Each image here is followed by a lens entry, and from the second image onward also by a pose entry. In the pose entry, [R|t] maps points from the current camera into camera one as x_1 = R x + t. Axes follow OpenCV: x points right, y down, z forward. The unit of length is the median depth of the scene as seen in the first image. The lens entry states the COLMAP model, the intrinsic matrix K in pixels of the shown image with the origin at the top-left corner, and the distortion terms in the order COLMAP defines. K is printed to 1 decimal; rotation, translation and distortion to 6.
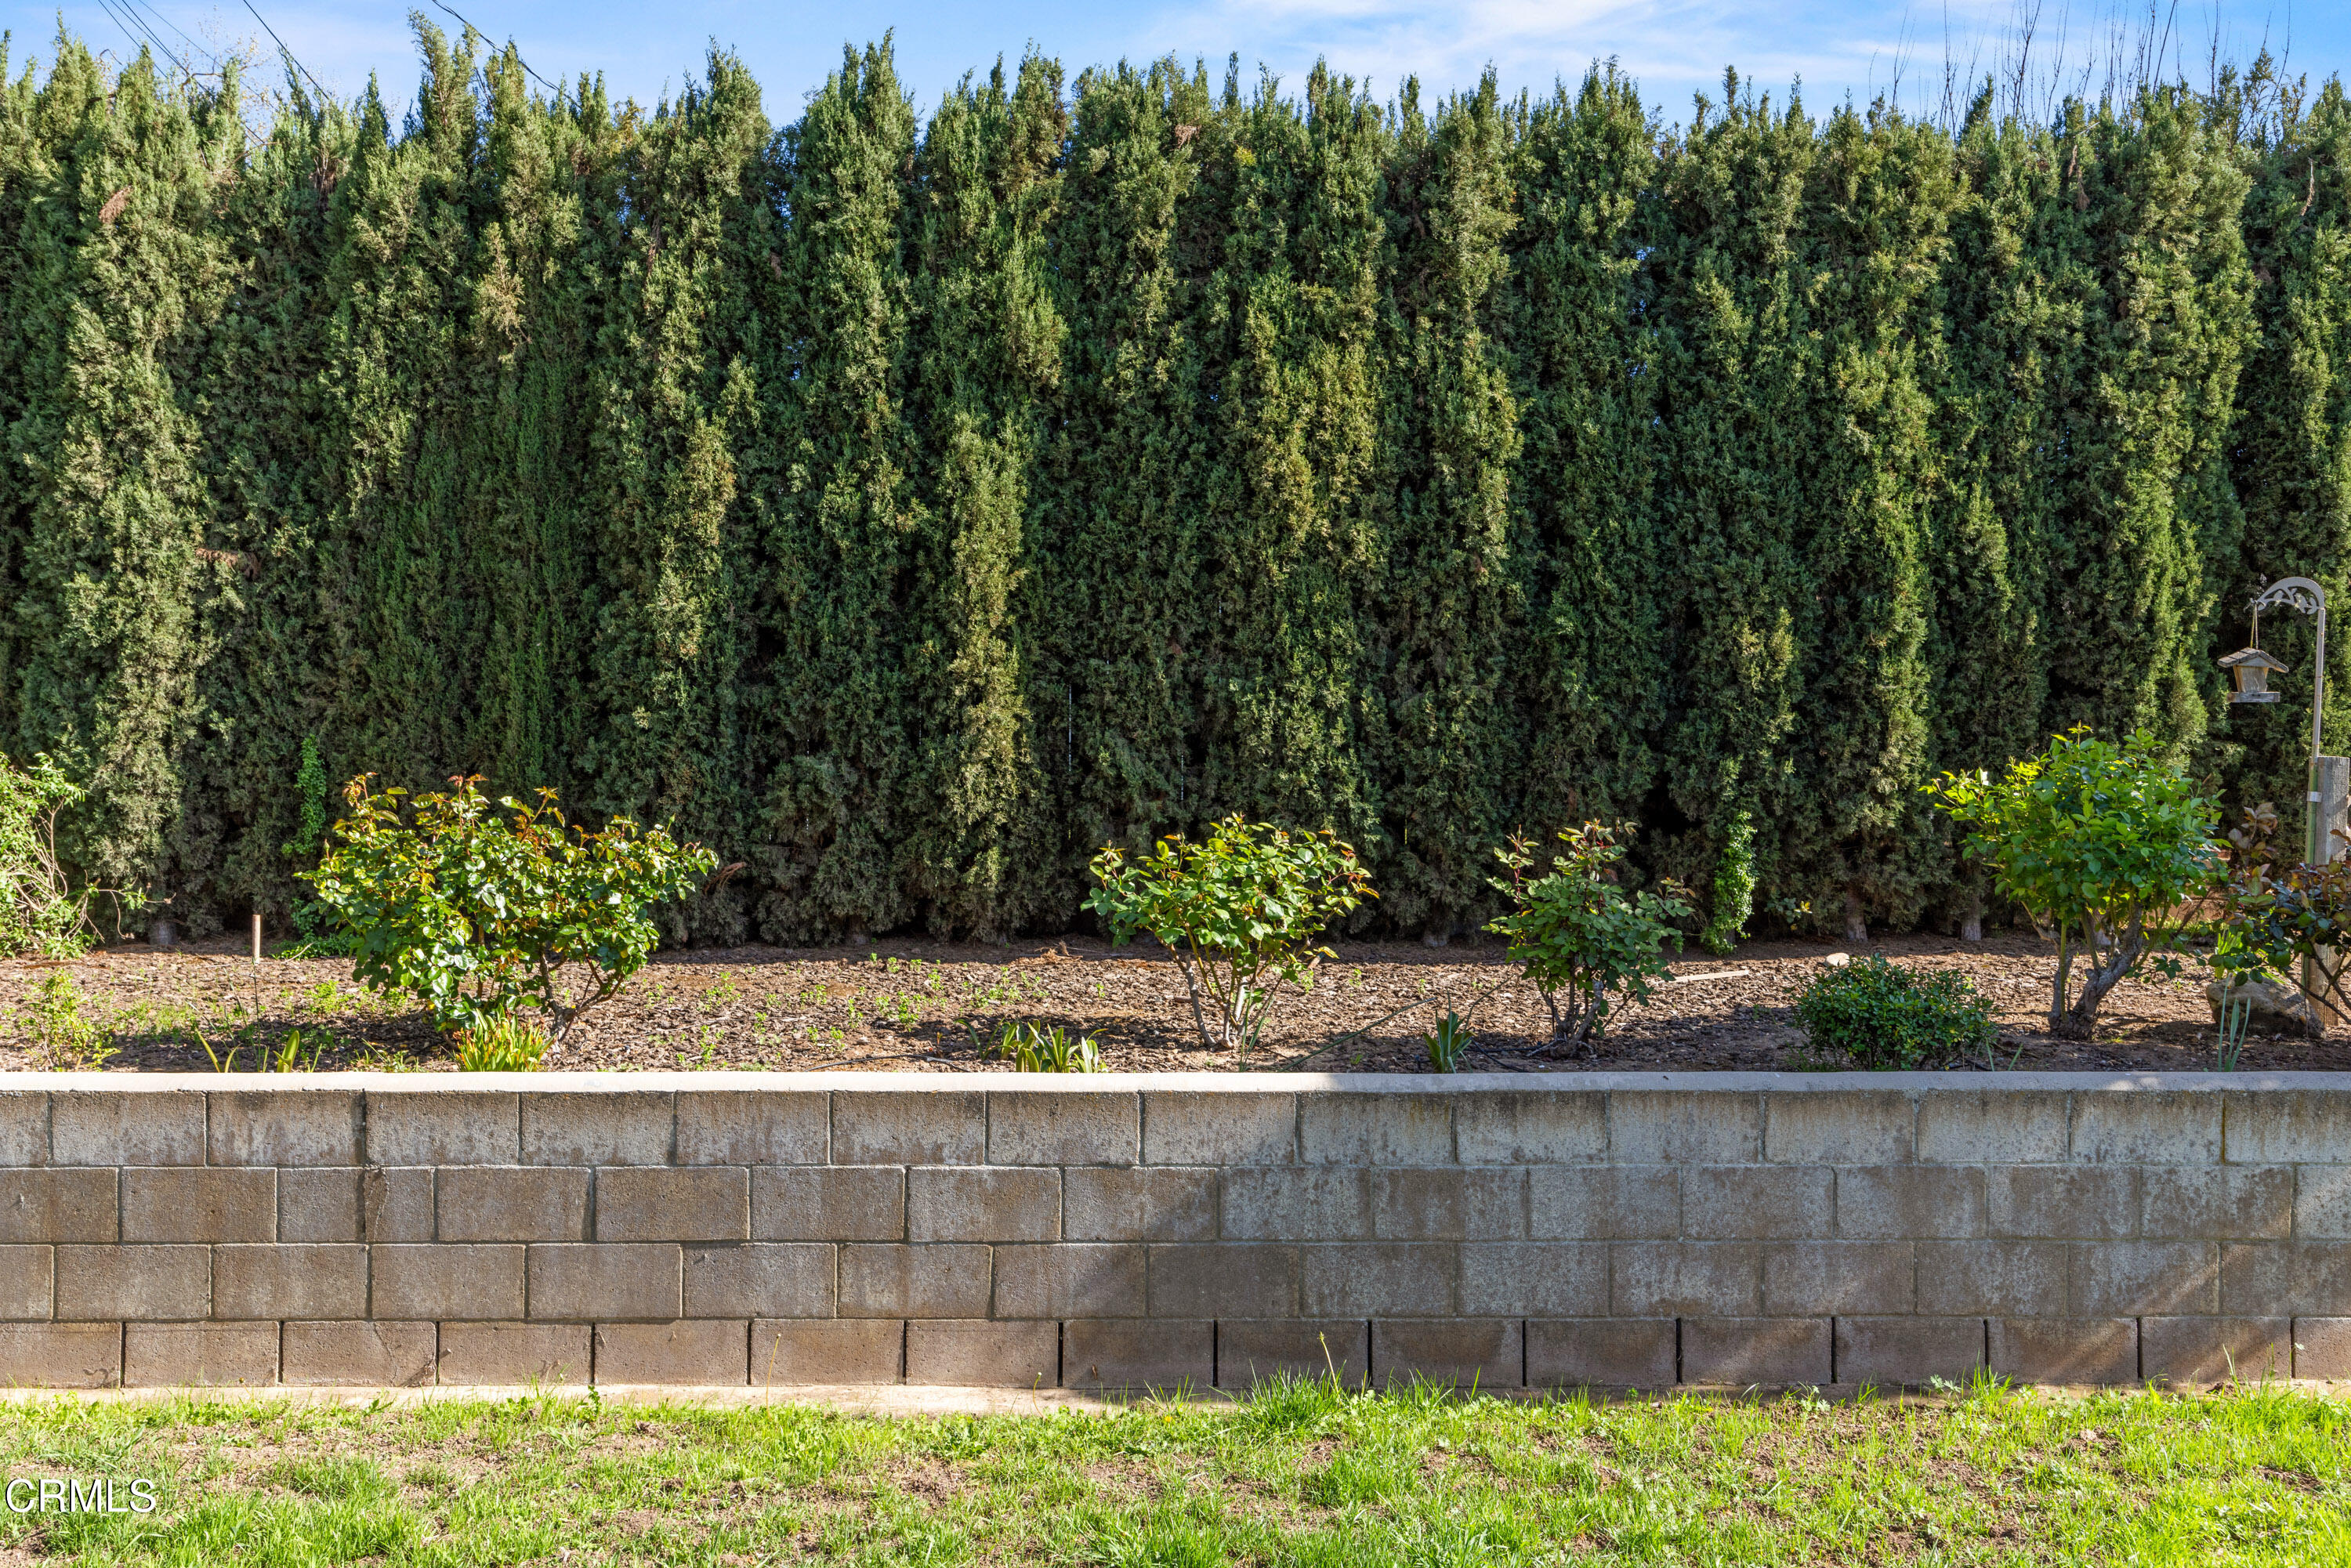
lens RADIAL K [[1704.3, 0, 1175.5], [0, 1704.3, 784.0], [0, 0, 1]] dist [0.007685, 0.002053]
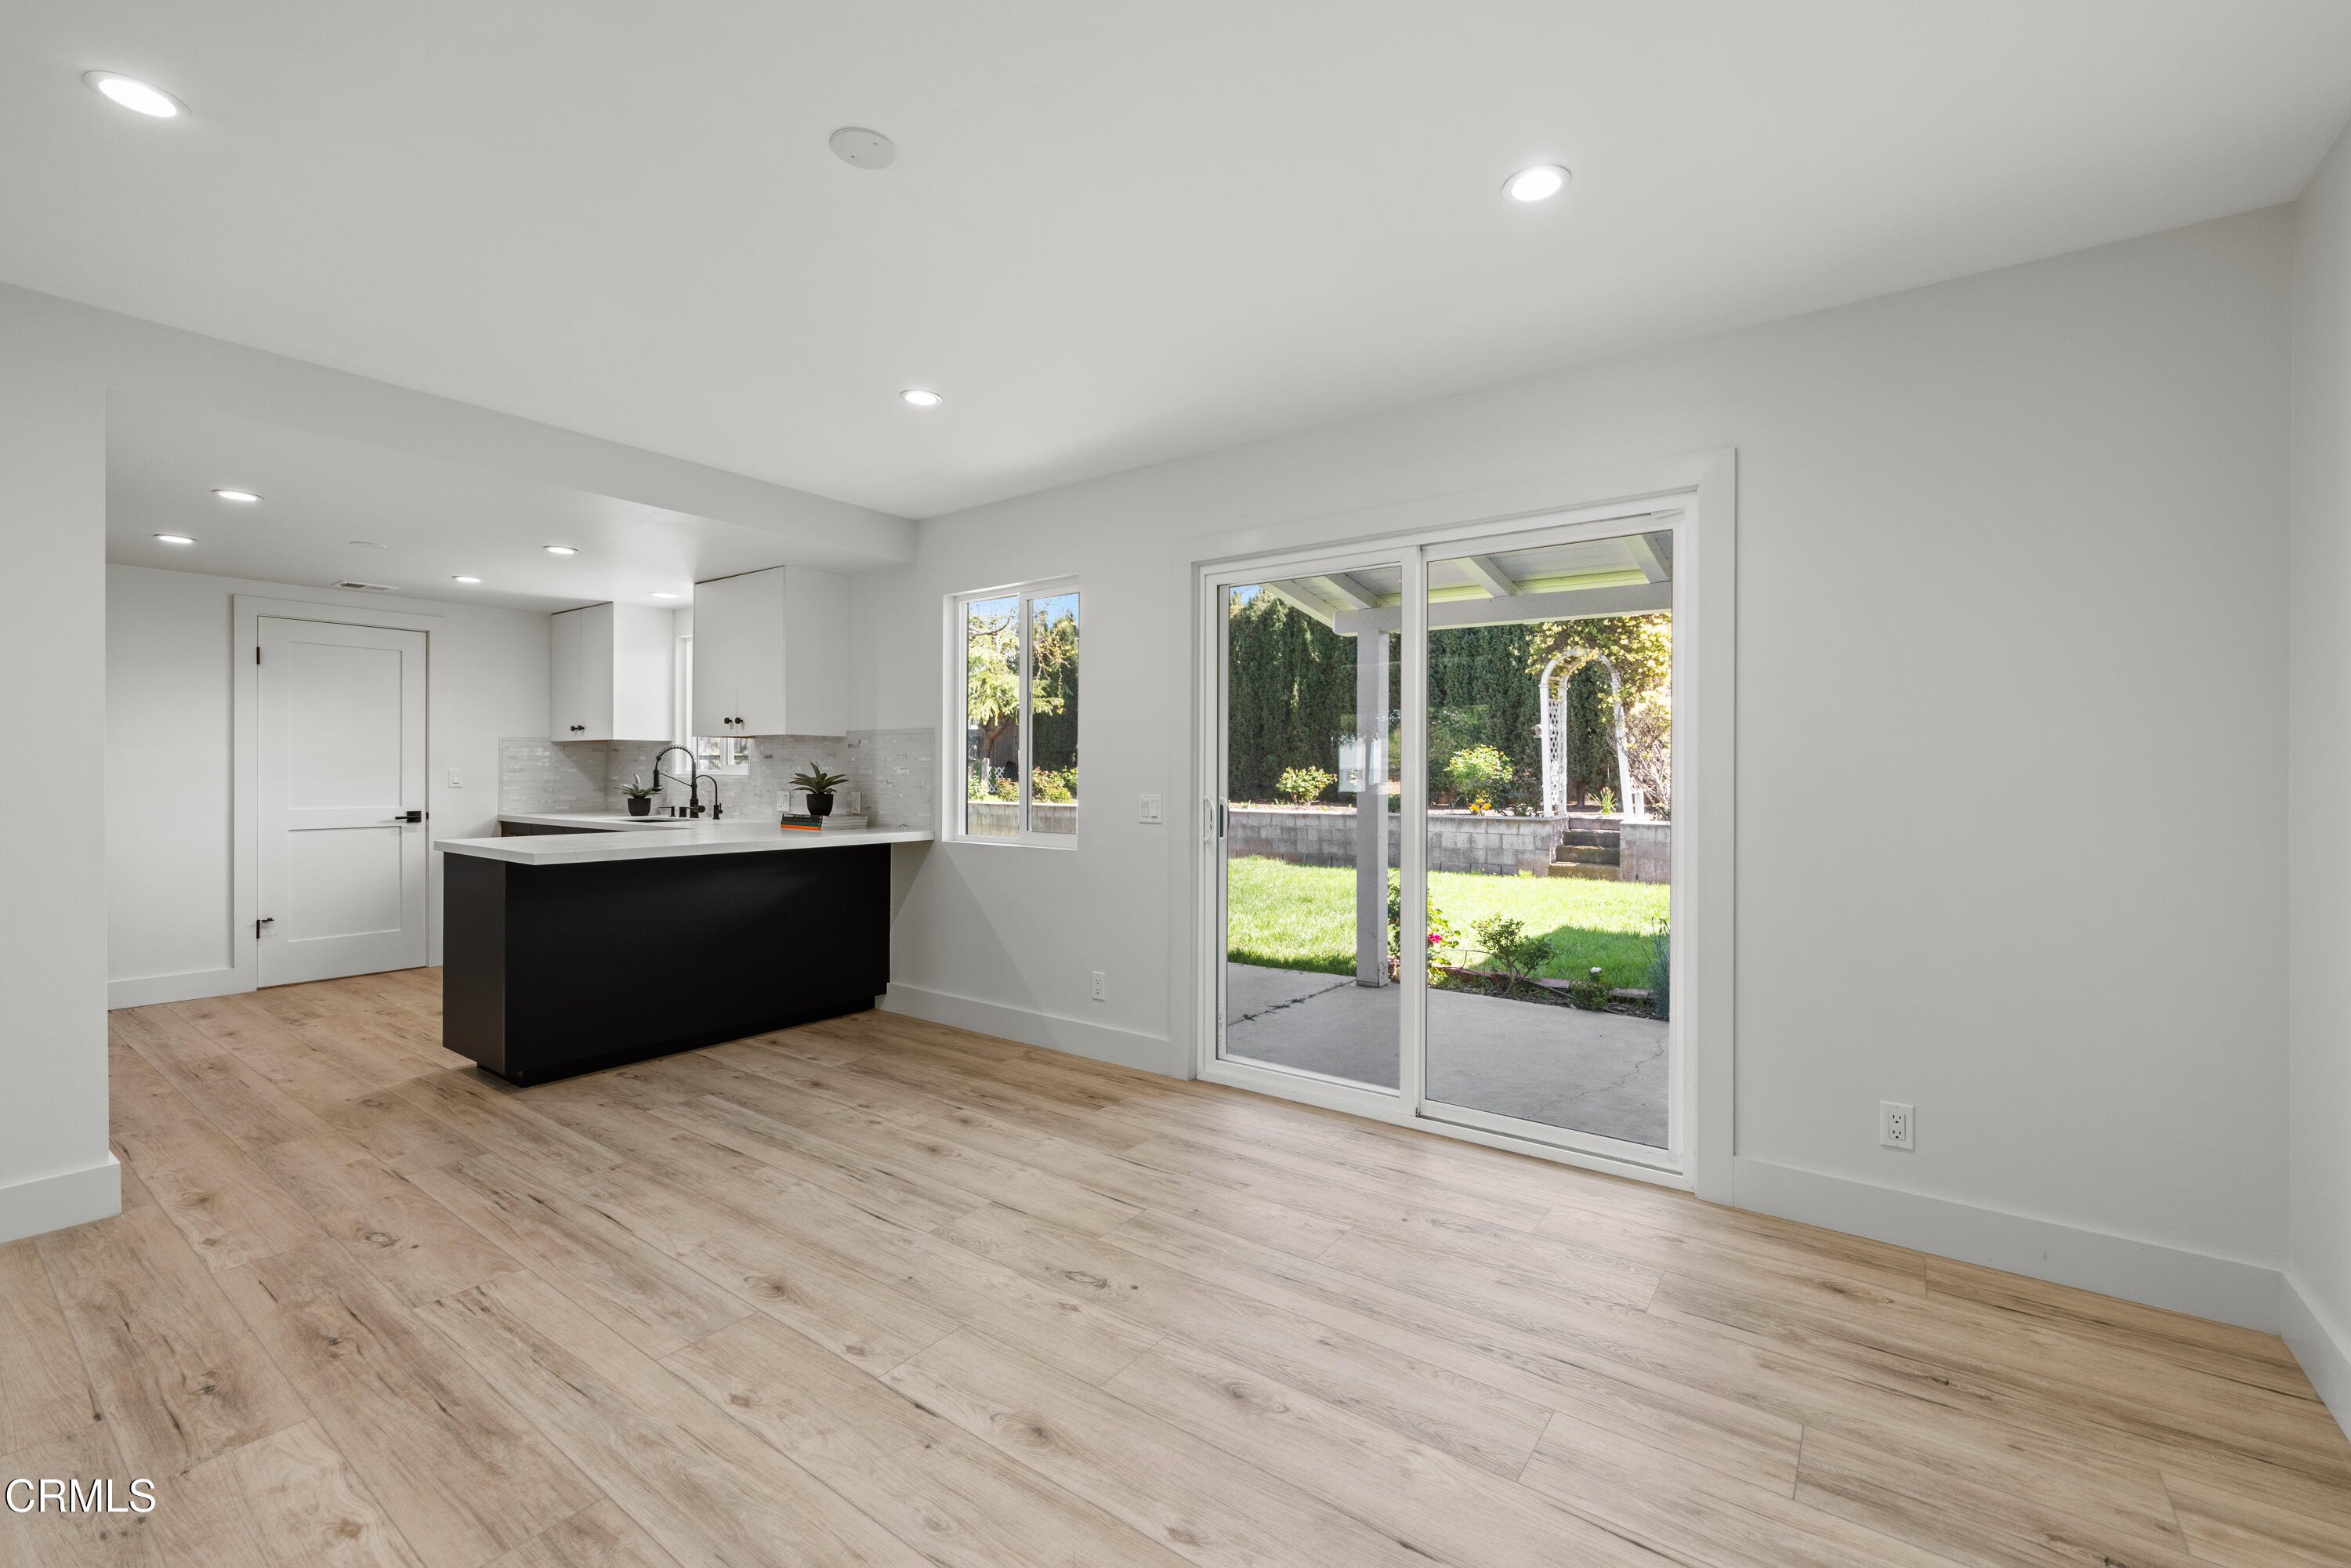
lens RADIAL K [[982.6, 0, 1180.6], [0, 982.6, 775.2], [0, 0, 1]] dist [0.001158, 0.000624]
pose [[0.805691, 0.002666, -0.592330, 1.043961], [-0.003026, 0.999995, 0.000386, 0.032605], [0.592328, 0.001481, 0.805695, -1.078611]]
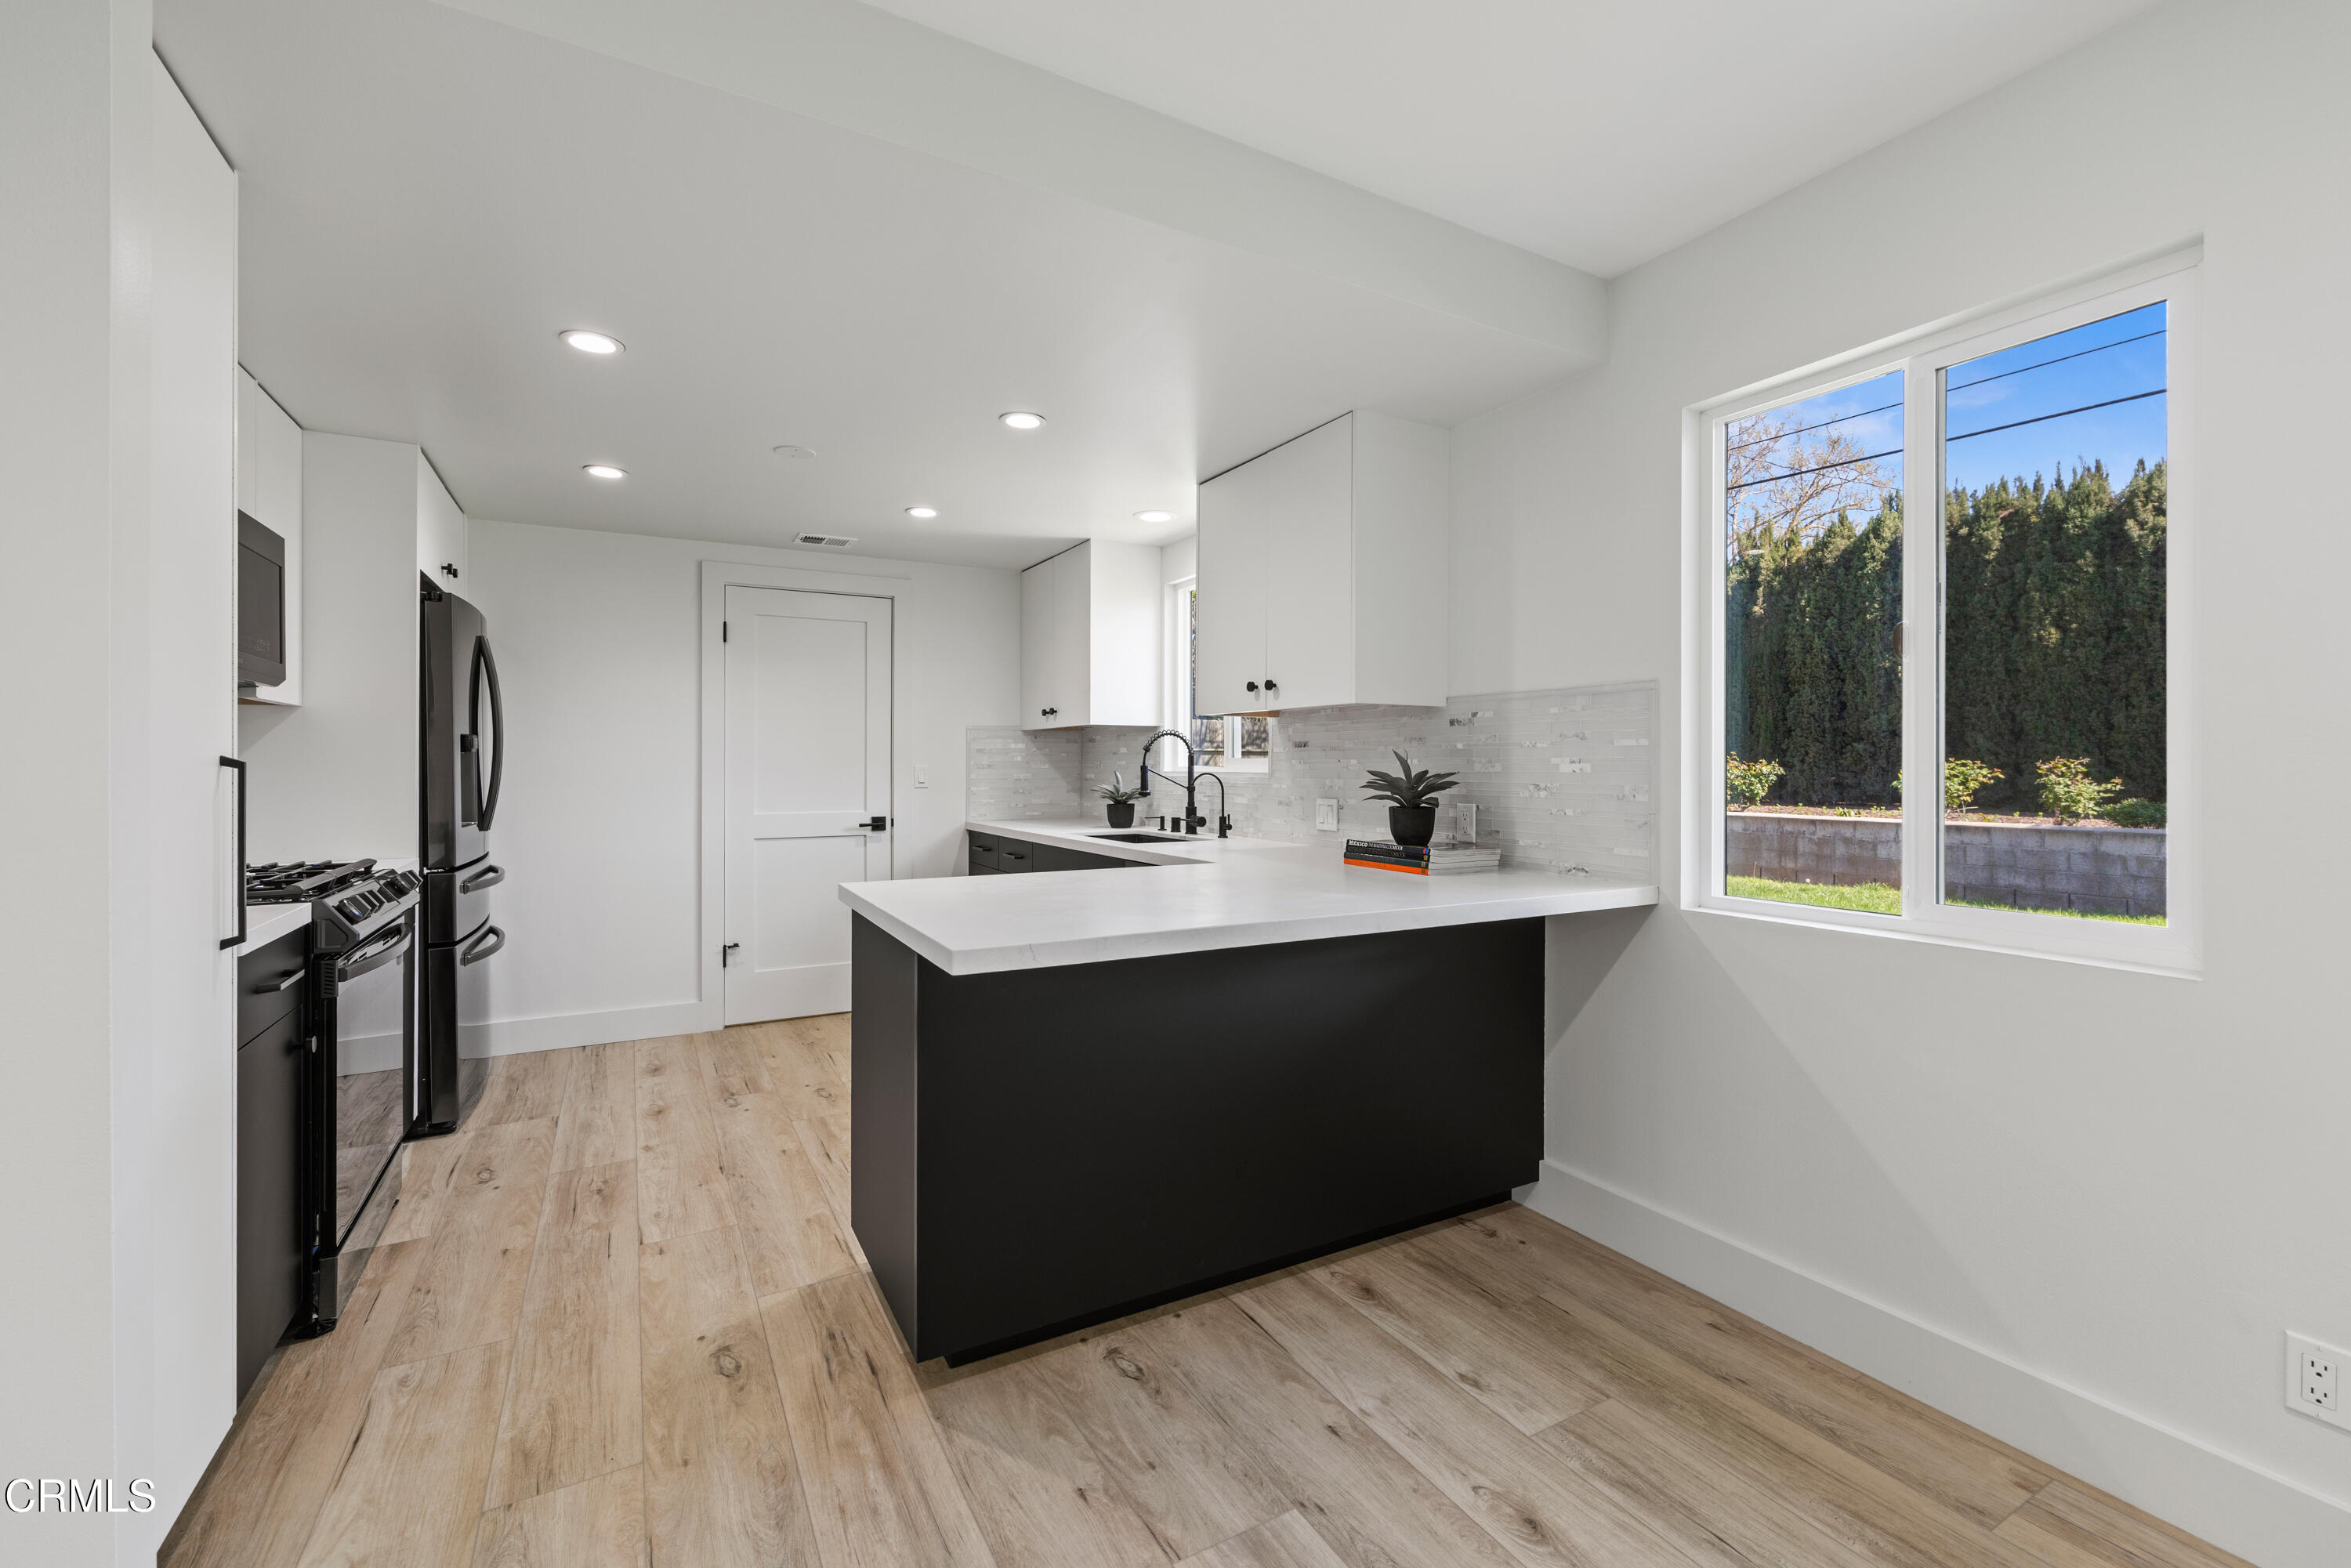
lens RADIAL K [[982.6, 0, 1180.6], [0, 982.6, 775.2], [0, 0, 1]] dist [0.001158, 0.000624]
pose [[0.490066, 0.006543, -0.871661, 0.744844], [-0.001158, 0.999976, 0.006855, 0.031575], [0.871685, -0.002350, 0.490062, -0.951933]]
